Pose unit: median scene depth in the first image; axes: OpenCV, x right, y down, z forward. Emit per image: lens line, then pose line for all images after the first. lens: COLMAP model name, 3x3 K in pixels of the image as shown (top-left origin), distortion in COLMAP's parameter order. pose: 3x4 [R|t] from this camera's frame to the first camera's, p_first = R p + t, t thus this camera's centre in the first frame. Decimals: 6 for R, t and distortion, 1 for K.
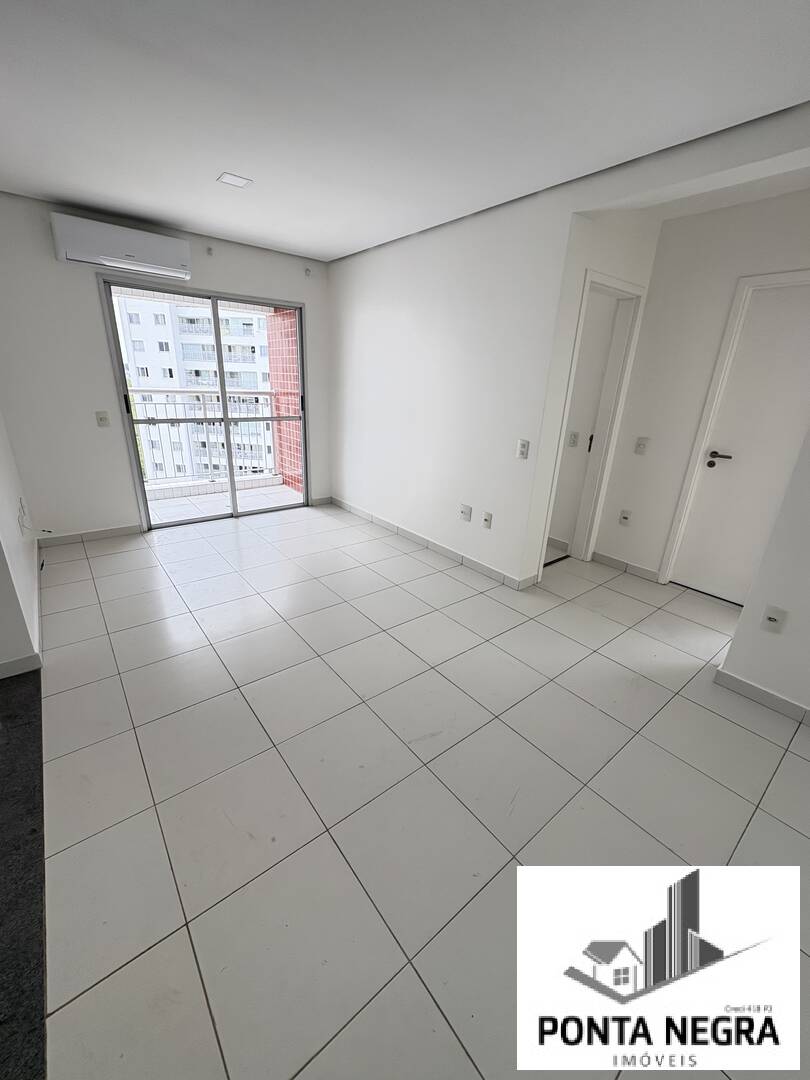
lens RADIAL K [[430.6, 0, 410.4], [0, 430.6, 538.4], [0, 0, 1]] dist [-0.000223, 0.000933]
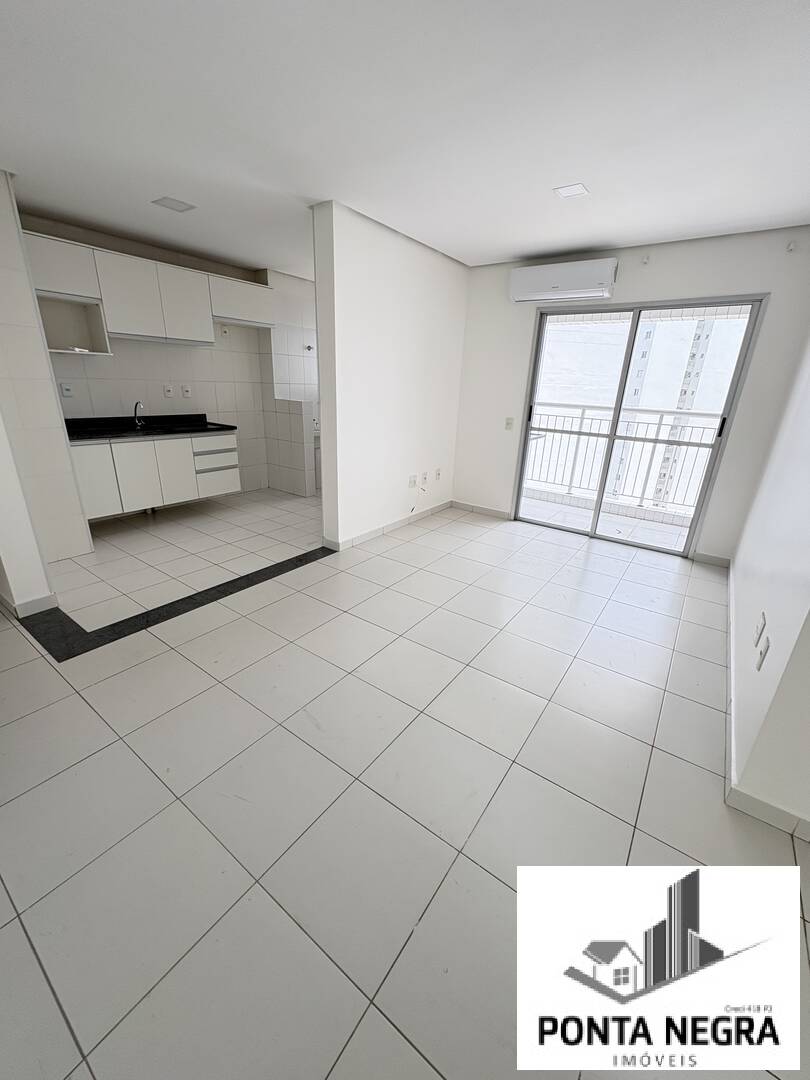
lens RADIAL K [[430.6, 0, 400.7], [0, 430.6, 540.0], [0, 0, 1]] dist [-0.000223, 0.000933]
pose [[0.259127, 0.306705, -0.915852, 0.416049], [-0.361103, 0.910239, 0.202656, -0.097143], [0.895800, 0.278203, 0.346619, 0.333049]]
